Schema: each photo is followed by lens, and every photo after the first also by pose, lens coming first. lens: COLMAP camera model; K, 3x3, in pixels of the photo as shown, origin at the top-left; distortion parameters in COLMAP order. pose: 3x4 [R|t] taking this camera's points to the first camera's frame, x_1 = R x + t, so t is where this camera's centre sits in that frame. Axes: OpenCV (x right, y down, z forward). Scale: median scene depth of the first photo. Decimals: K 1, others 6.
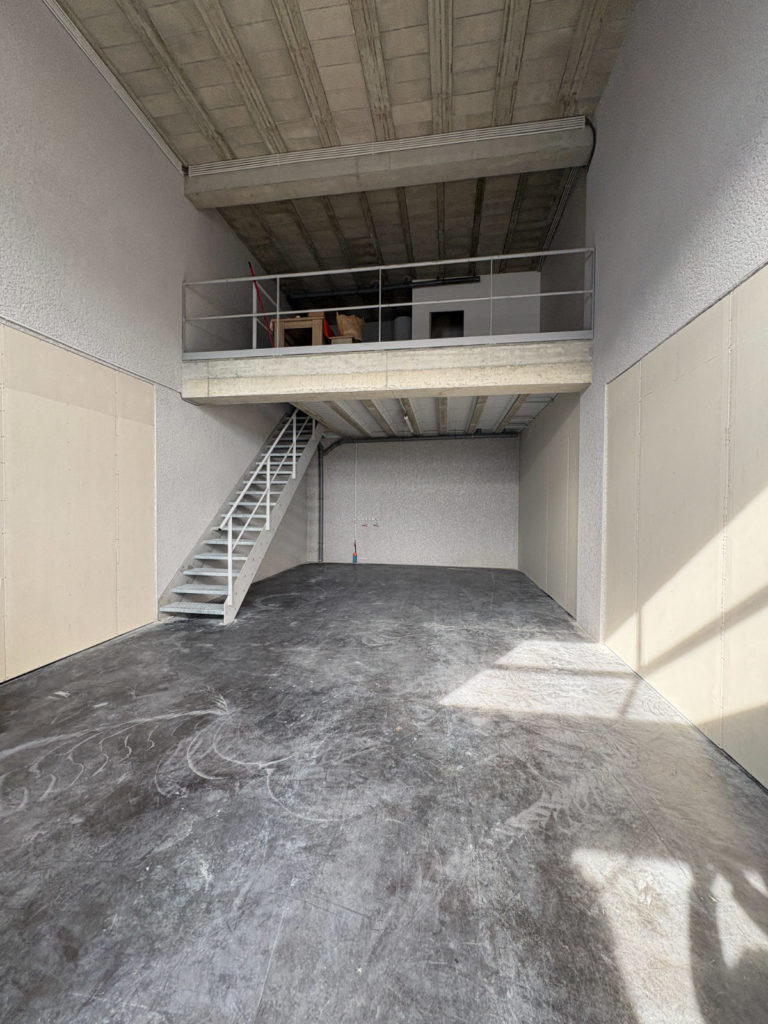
lens RADIAL K [[407.8, 0, 384.0], [0, 407.8, 512.0], [0, 0, 1]] dist [0.002067, -0.000539]
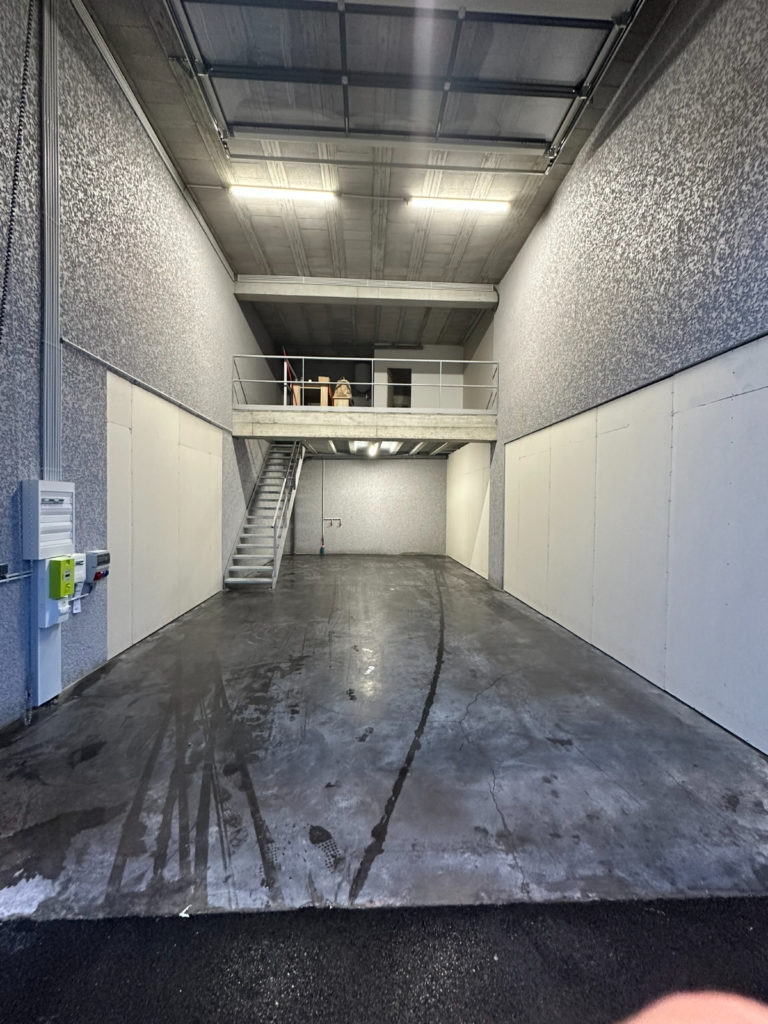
lens RADIAL K [[408.6, 0, 384.0], [0, 408.6, 512.0], [0, 0, 1]] dist [-0.001968, 0.000535]
pose [[0.980100, -0.001114, 0.198500, -0.267999], [0.000989, 0.999999, 0.000732, -0.011237], [-0.198501, -0.000521, 0.980101, -0.533290]]
